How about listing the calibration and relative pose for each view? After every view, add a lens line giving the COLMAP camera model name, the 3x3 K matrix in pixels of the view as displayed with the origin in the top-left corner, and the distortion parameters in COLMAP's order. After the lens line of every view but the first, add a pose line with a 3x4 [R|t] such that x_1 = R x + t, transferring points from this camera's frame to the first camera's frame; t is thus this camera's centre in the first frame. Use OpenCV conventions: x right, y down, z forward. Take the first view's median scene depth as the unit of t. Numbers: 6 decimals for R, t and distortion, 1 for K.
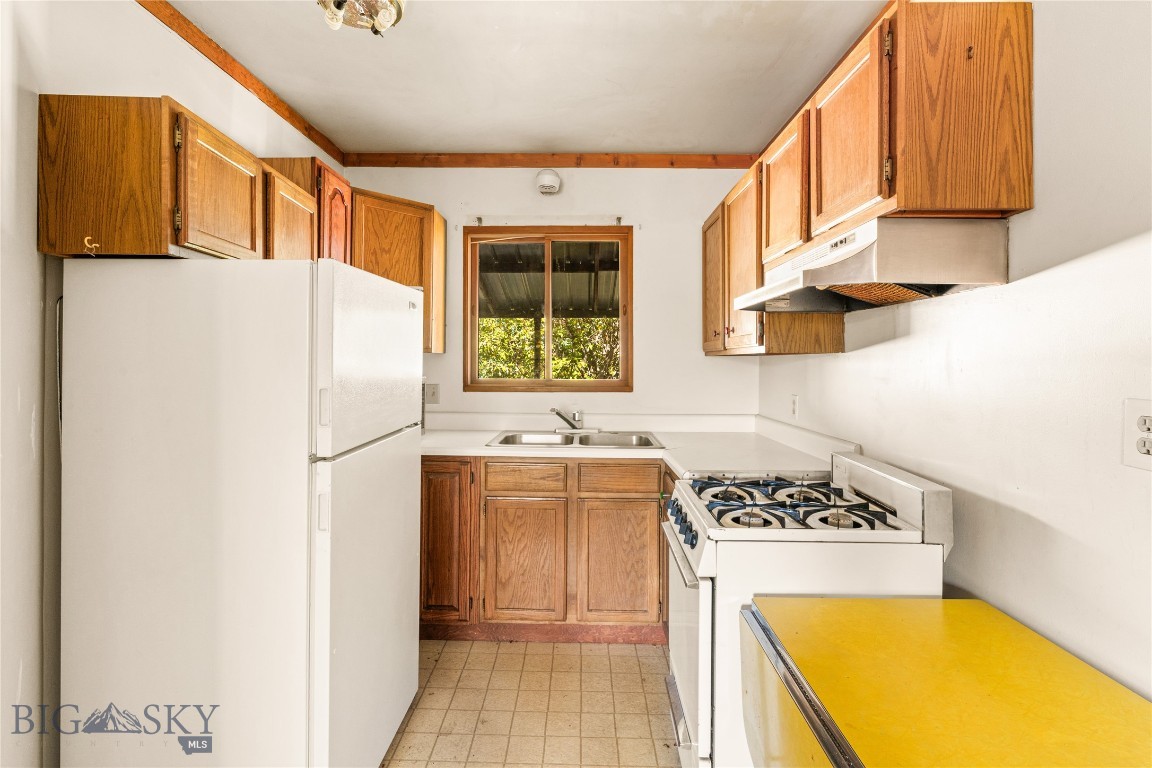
lens RADIAL K [[524.3, 0, 576.3], [0, 524.3, 360.4], [0, 0, 1]] dist [-0.007786, 0.002207]
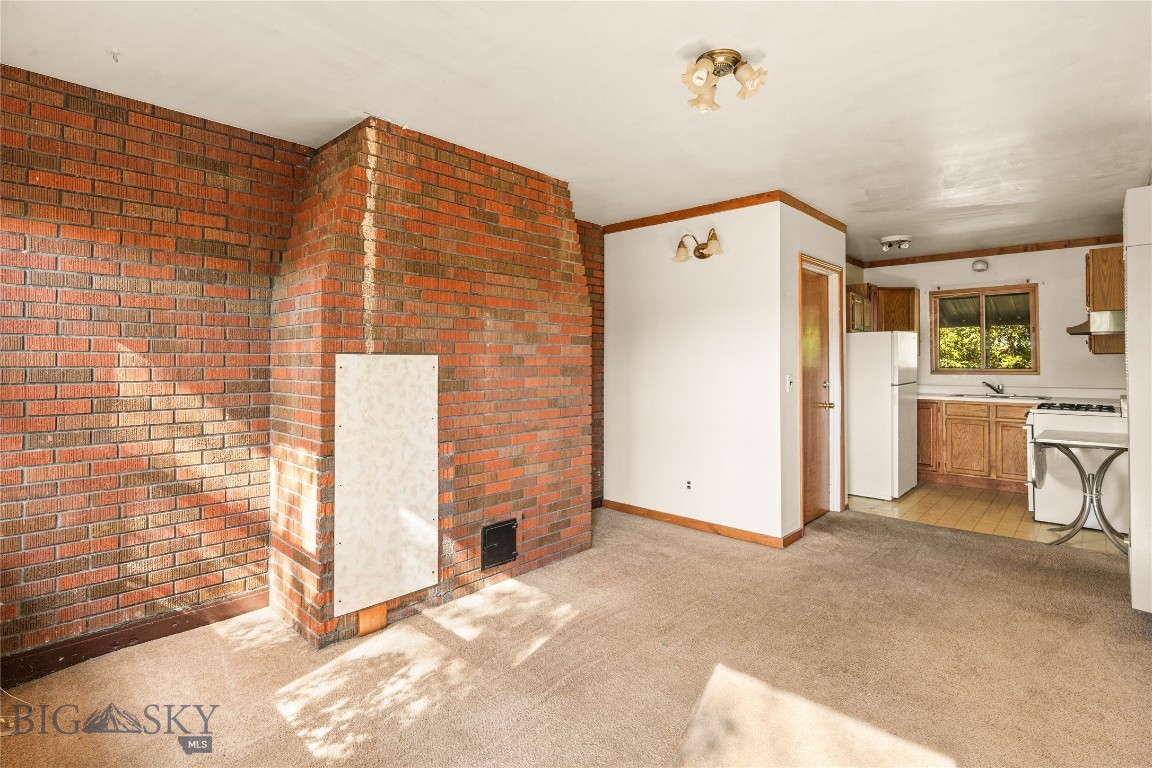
lens RADIAL K [[586.4, 0, 571.6], [0, 586.4, 353.9], [0, 0, 1]] dist [0.007268, 0.000780]
pose [[0.749821, -0.018660, -0.661377, 0.243561], [0.009893, 0.999807, -0.016993, 0.006610], [0.661566, 0.006199, 0.749861, -1.601405]]
